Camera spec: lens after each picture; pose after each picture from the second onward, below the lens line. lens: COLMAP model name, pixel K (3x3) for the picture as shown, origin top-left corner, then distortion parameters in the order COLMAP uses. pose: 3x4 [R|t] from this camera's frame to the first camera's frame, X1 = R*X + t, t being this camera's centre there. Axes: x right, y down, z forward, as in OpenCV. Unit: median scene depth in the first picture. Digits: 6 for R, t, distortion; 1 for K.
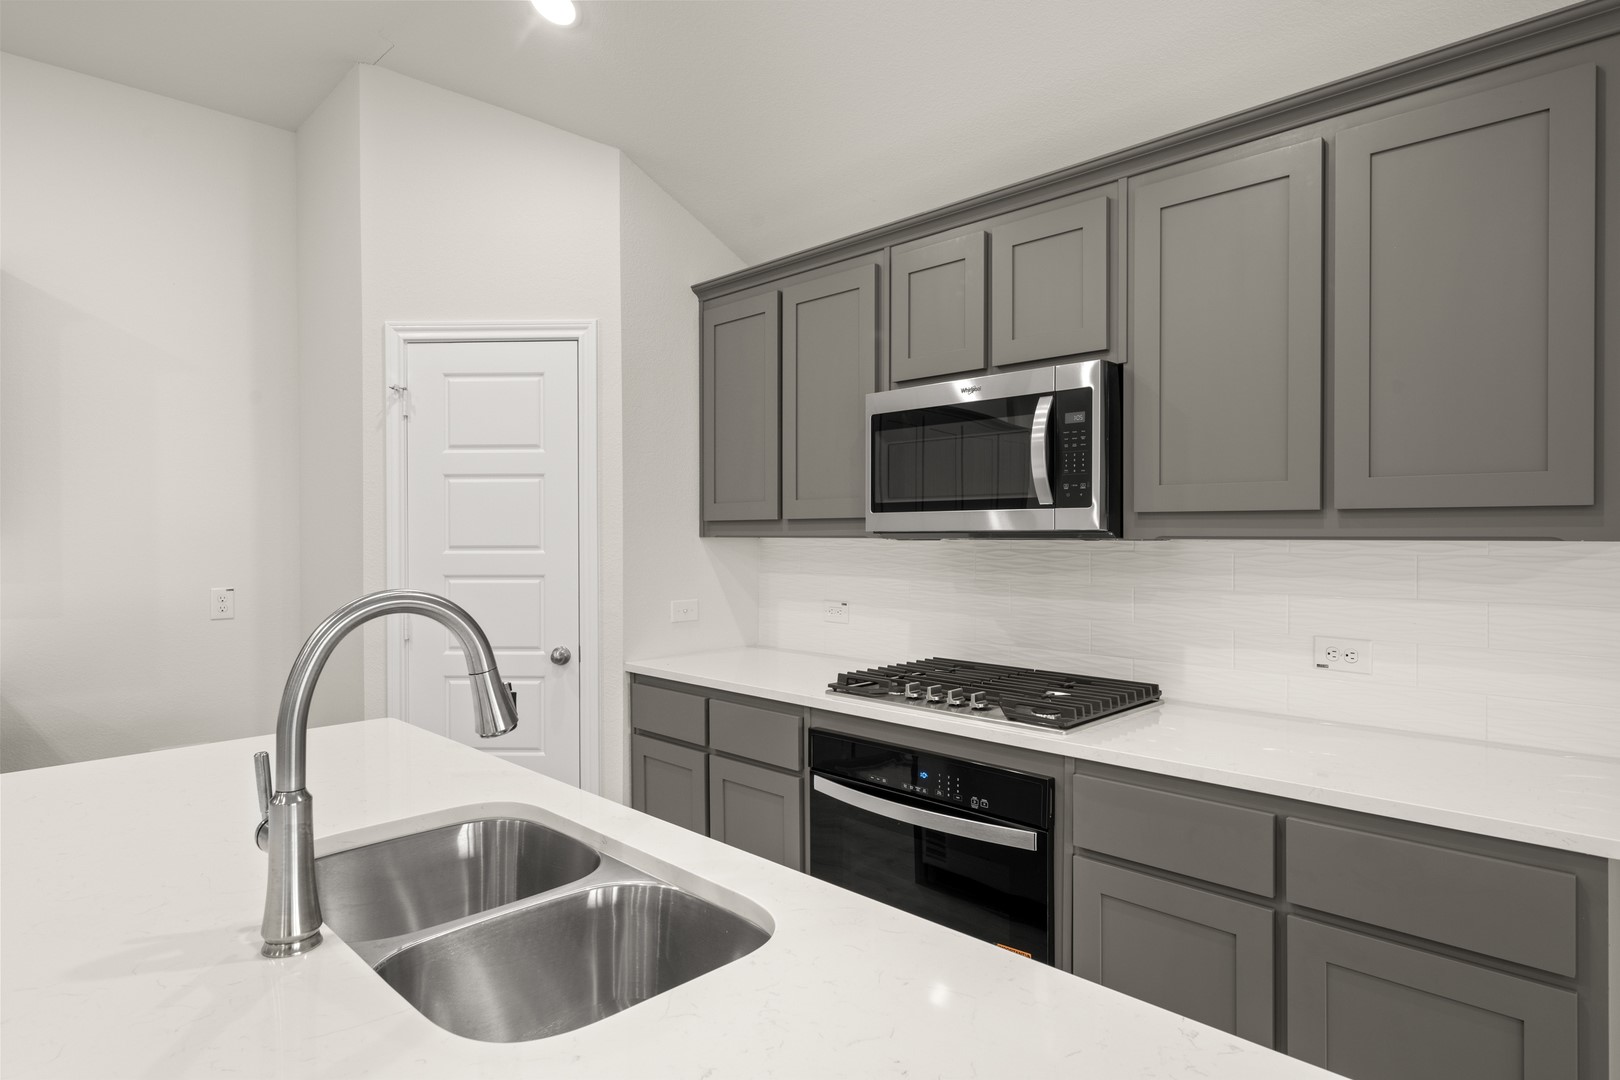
lens RADIAL K [[887.8, 0, 880.1], [0, 887.8, 530.1], [0, 0, 1]] dist [-0.002899, 0.003832]
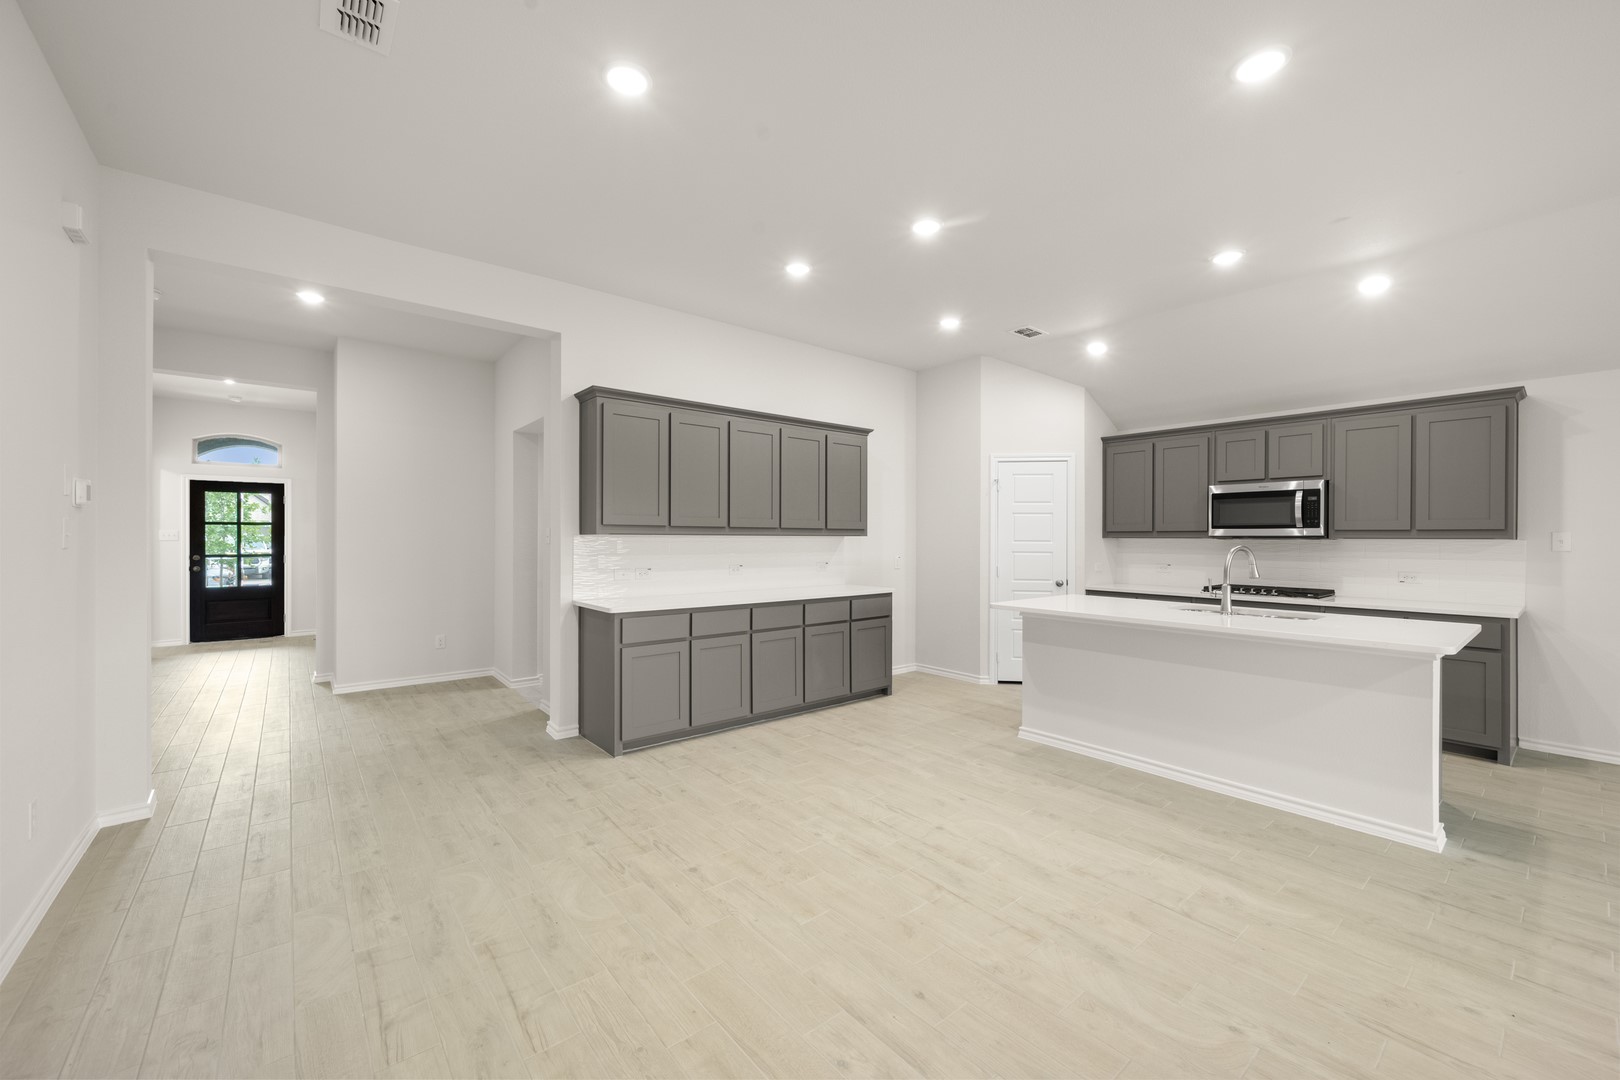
lens RADIAL K [[673.3, 0, 814.3], [0, 673.3, 533.5], [0, 0, 1]] dist [0.004129, -0.000982]
pose [[0.995488, 0.009044, -0.094454, -1.039796], [-0.009841, 0.999920, -0.007975, 0.023246], [0.094374, 0.008869, 0.995497, -1.198810]]
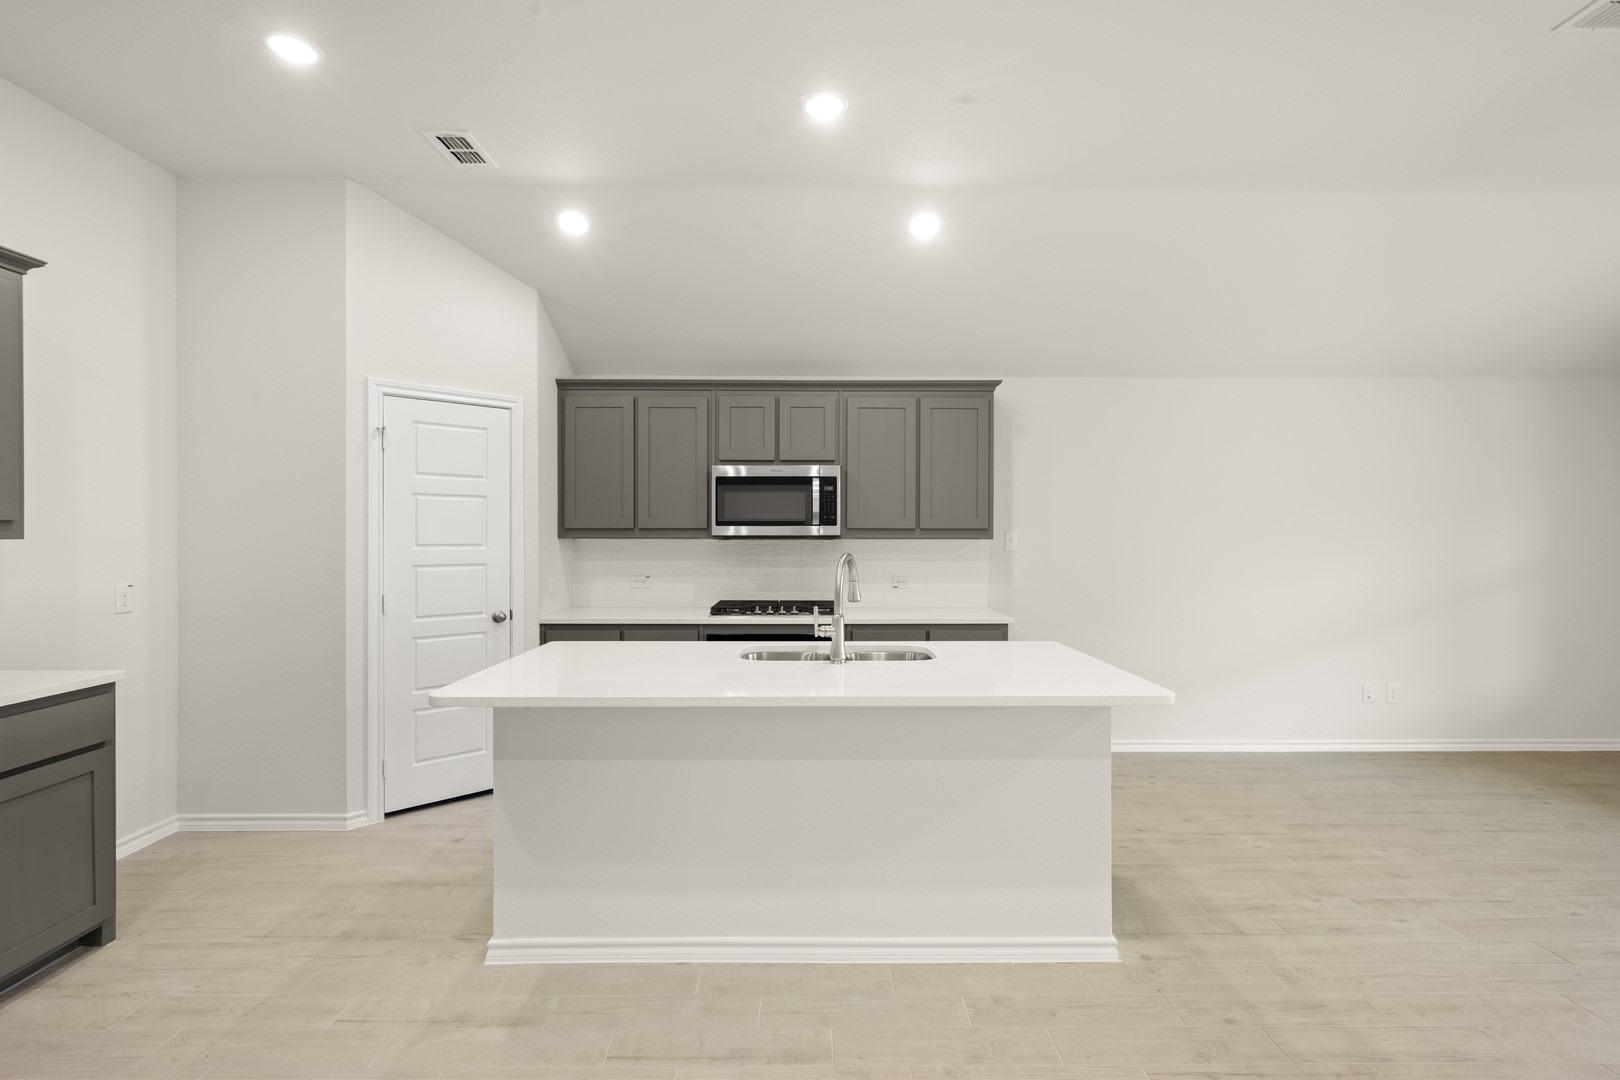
lens RADIAL K [[748.2, 0, 801.7], [0, 748.2, 537.9], [0, 0, 1]] dist [0.002524, -0.000341]
pose [[0.706439, 0.003360, 0.707766, -1.051544], [-0.003795, 0.999992, -0.000959, 0.007887], [-0.707764, -0.002008, 0.706446, -0.311476]]
